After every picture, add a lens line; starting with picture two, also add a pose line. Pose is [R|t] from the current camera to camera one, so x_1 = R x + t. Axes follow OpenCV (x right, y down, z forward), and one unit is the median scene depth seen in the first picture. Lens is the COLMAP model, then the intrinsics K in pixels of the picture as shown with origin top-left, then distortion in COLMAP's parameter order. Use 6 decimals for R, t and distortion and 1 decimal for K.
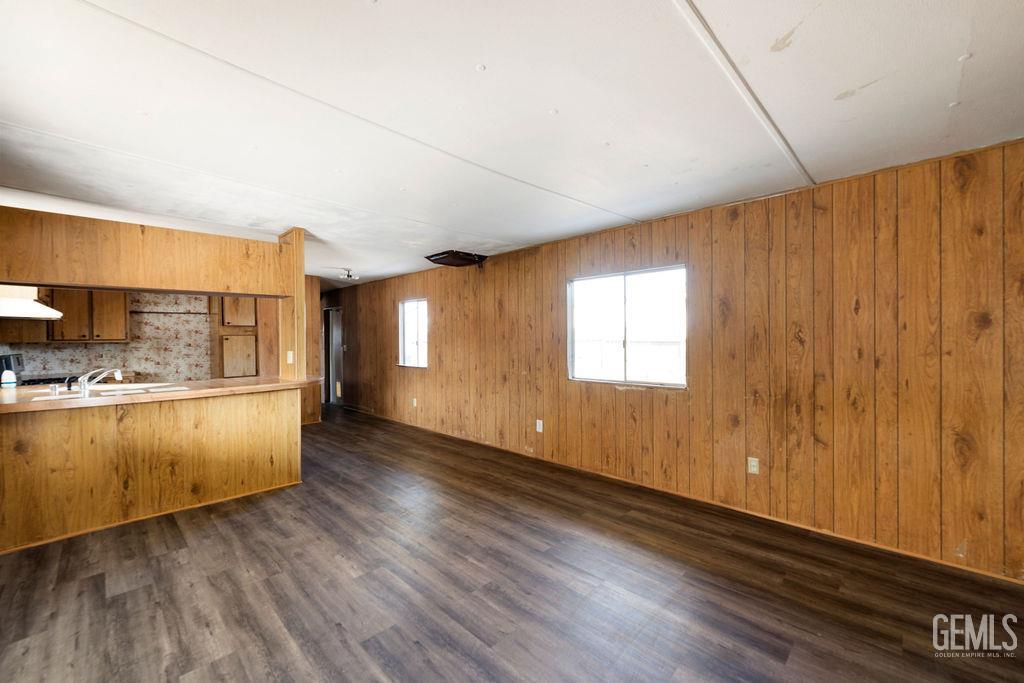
lens RADIAL K [[410.2, 0, 513.8], [0, 410.2, 340.1], [0, 0, 1]] dist [-0.003579, 0.000576]
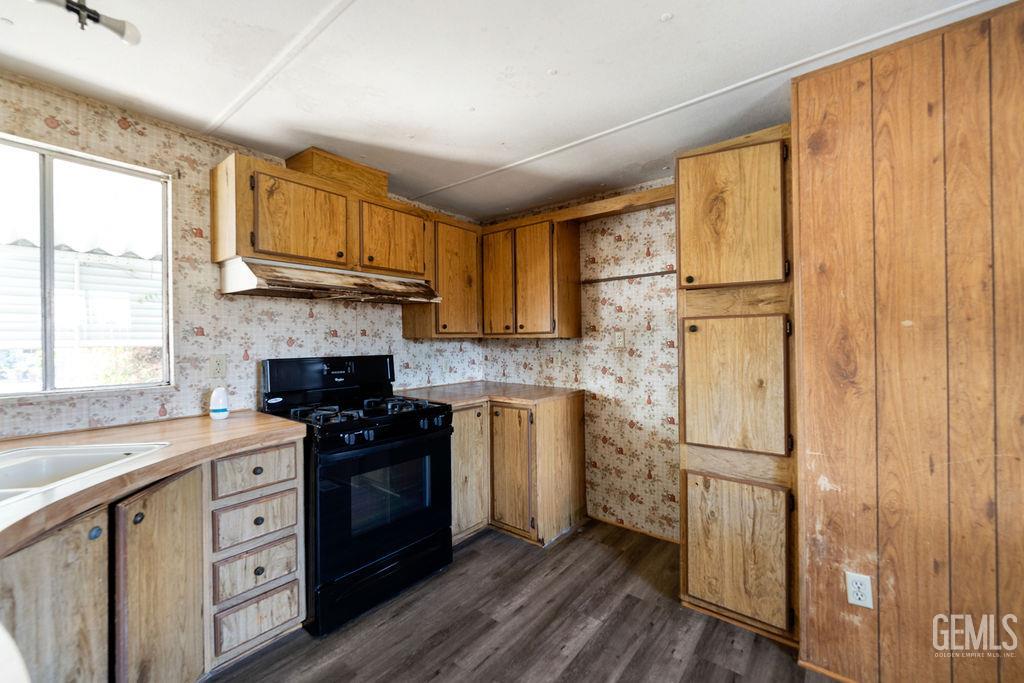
lens RADIAL K [[410.2, 0, 513.8], [0, 410.2, 340.1], [0, 0, 1]] dist [-0.003579, 0.000576]
pose [[0.101289, 0.010445, -0.994802, -0.890567], [0.004078, 0.999932, 0.010914, 0.005369], [0.994849, -0.005162, 0.101240, 1.893468]]
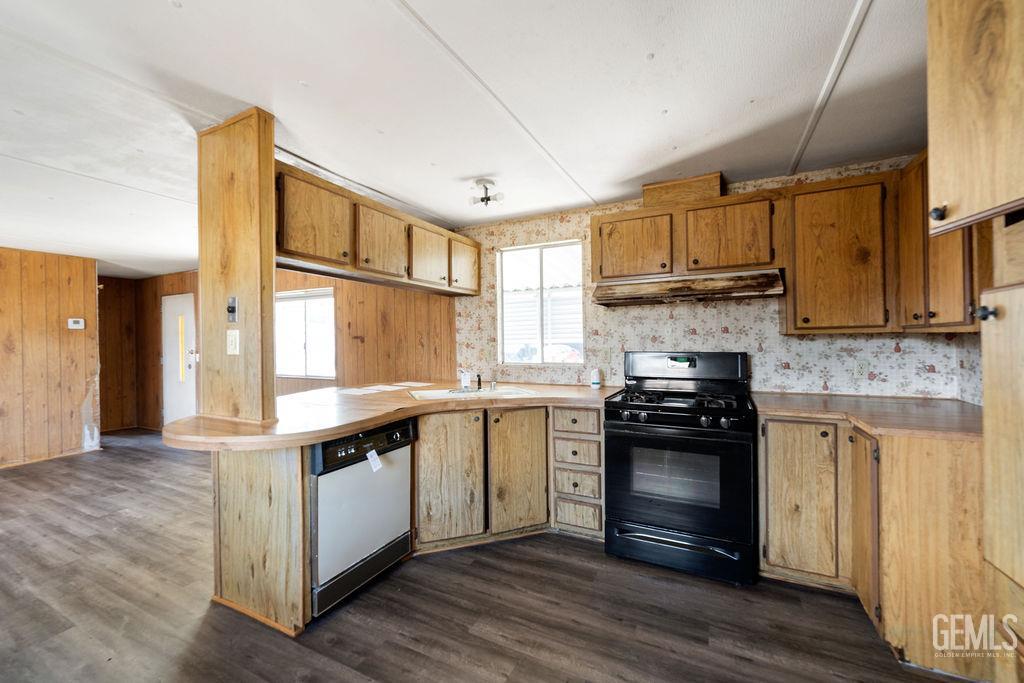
lens RADIAL K [[410.2, 0, 513.8], [0, 410.2, 340.1], [0, 0, 1]] dist [-0.003579, 0.000576]
pose [[-0.950988, 0.019980, -0.308582, -1.124980], [0.019635, 0.999798, 0.004223, 0.007637], [0.308604, -0.002043, -0.951188, 2.504082]]
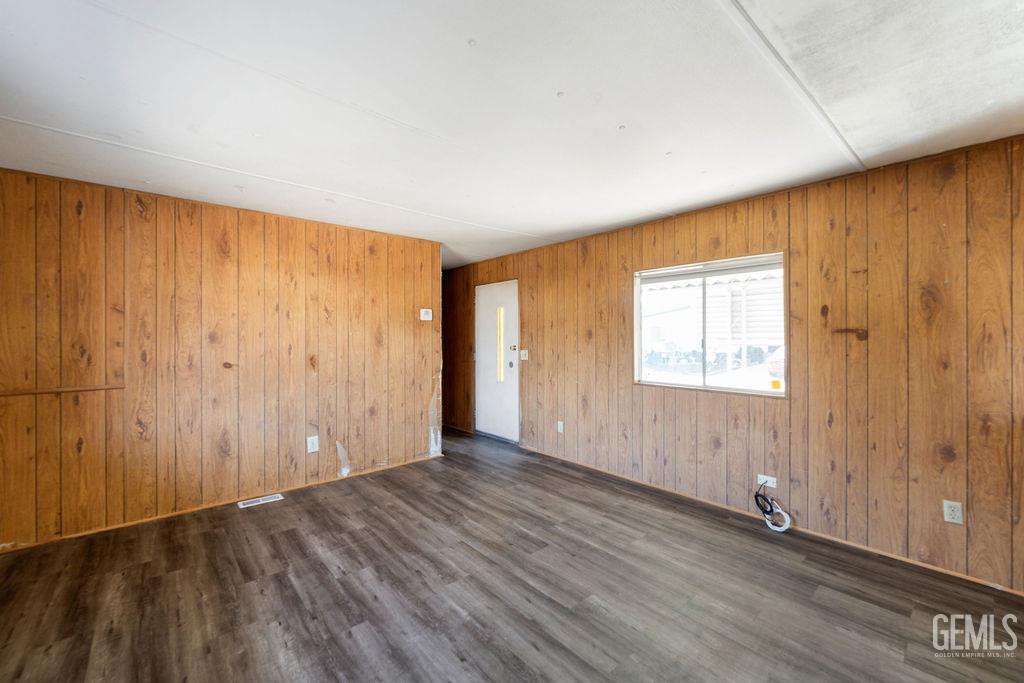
lens RADIAL K [[410.2, 0, 513.8], [0, 410.2, 340.1], [0, 0, 1]] dist [-0.003579, 0.000576]
pose [[-0.996784, 0.009590, 0.079559, -0.261536], [0.009988, 0.999939, 0.004612, 0.001084], [-0.079510, 0.005392, -0.996820, 1.731641]]
